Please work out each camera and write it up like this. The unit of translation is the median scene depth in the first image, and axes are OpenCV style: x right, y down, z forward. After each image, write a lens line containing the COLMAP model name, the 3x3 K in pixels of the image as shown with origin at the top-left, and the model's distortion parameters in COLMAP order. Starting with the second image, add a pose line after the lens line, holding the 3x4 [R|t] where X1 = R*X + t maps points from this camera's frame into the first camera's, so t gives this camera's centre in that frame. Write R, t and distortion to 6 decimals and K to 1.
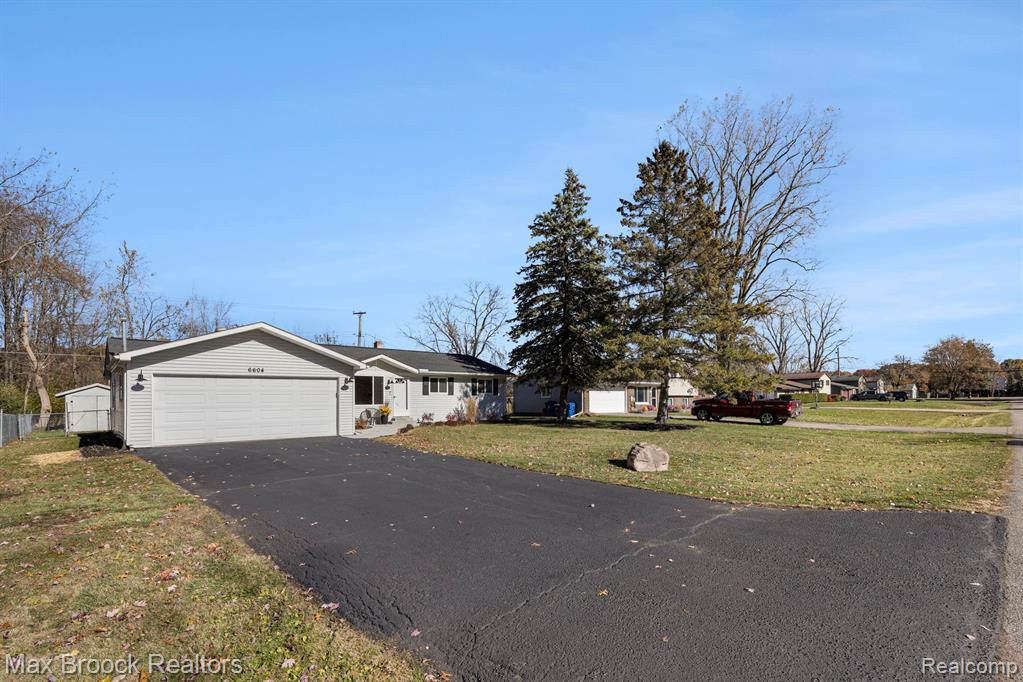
lens RADIAL K [[479.0, 0, 508.2], [0, 479.0, 397.9], [0, 0, 1]] dist [-0.011346, 0.004354]
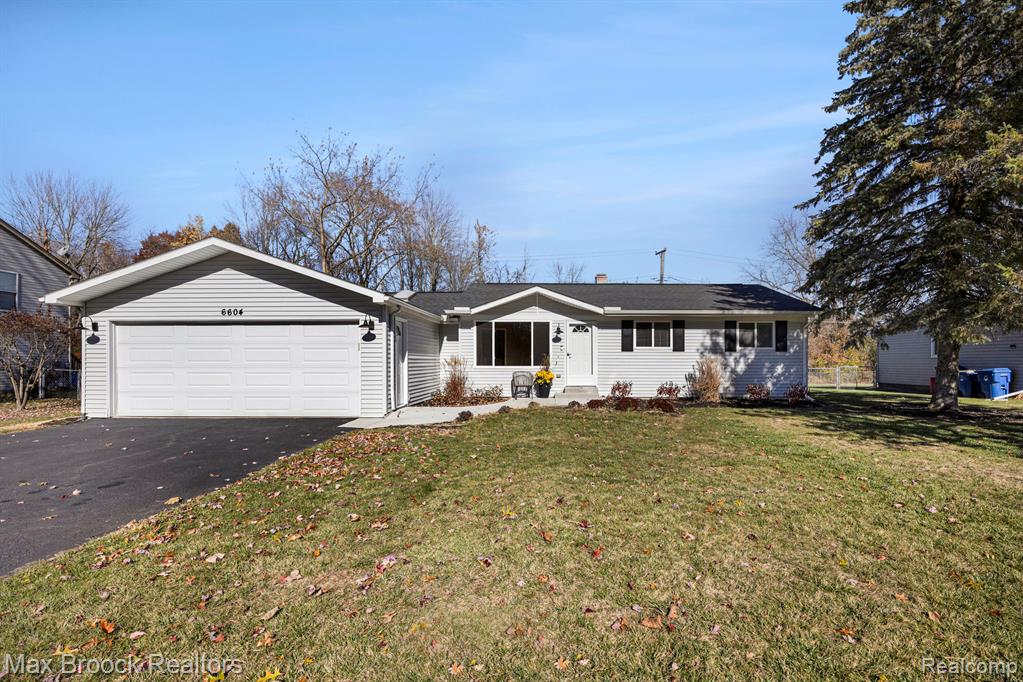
lens RADIAL K [[459.0, 0, 537.3], [0, 459.0, 344.7], [0, 0, 1]] dist [-0.013986, 0.000504]
pose [[0.733954, -0.010889, -0.679112, 0.125322], [-0.005701, 0.999737, -0.022191, -0.000549], [0.679176, 0.020159, 0.733699, 0.472182]]
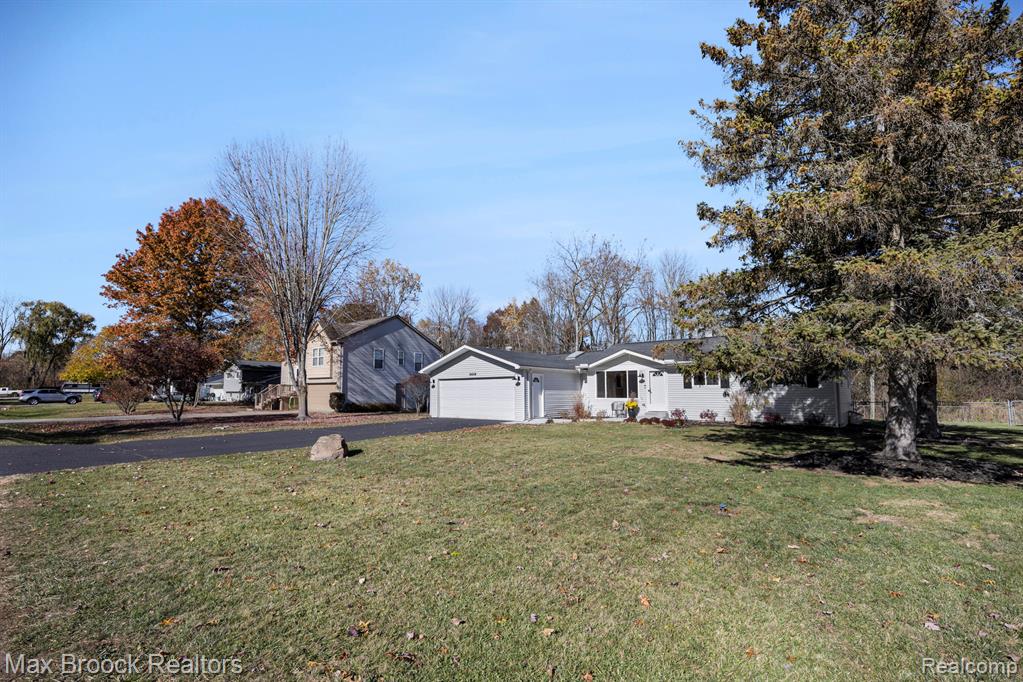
lens RADIAL K [[459.0, 0, 521.9], [0, 459.0, 338.2], [0, 0, 1]] dist [-0.013986, 0.000504]
pose [[0.142524, -0.109121, -0.983758, 0.581943], [0.002190, 0.993937, -0.109933, -0.005181], [0.989789, 0.013513, 0.141899, 0.542230]]
